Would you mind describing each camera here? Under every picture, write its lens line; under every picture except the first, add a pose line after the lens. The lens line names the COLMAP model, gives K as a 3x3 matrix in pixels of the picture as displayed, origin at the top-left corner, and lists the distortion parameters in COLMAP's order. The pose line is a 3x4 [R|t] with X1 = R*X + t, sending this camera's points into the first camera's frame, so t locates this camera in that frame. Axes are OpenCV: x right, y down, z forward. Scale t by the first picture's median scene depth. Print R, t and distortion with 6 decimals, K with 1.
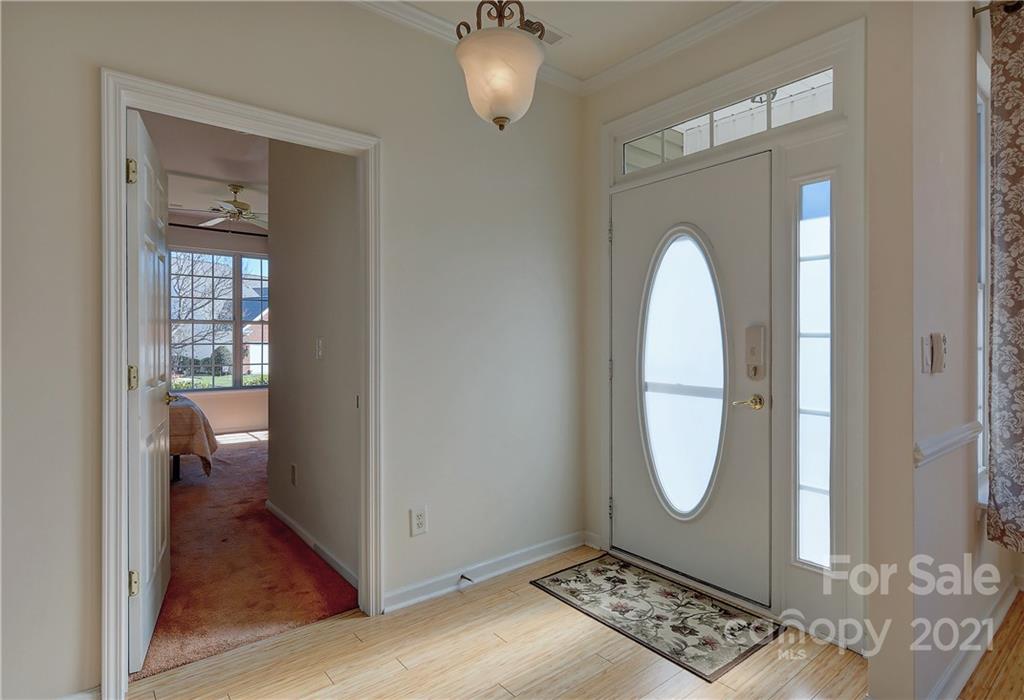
lens RADIAL K [[540.8, 0, 501.0], [0, 540.8, 342.5], [0, 0, 1]] dist [-0.001803, 0.000106]
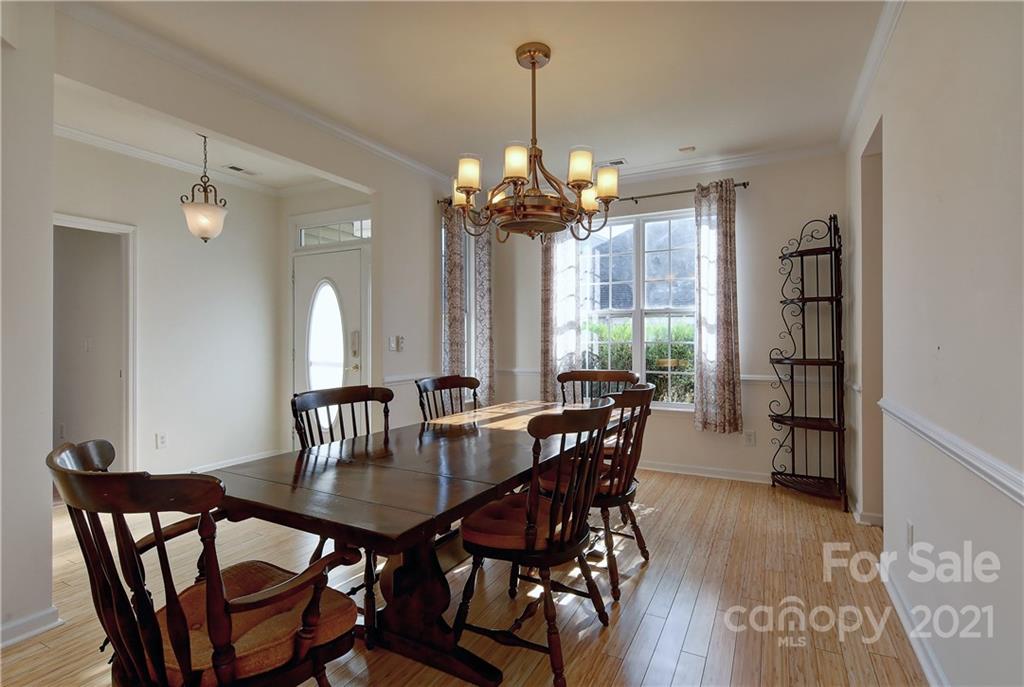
lens RADIAL K [[511.9, 0, 509.6], [0, 511.9, 335.5], [0, 0, 1]] dist [0.006508, -0.000855]
pose [[0.910573, 0.000963, 0.413348, 0.208591], [0.002985, 0.999956, -0.008906, 0.003363], [-0.413338, 0.009343, 0.910530, -1.110465]]
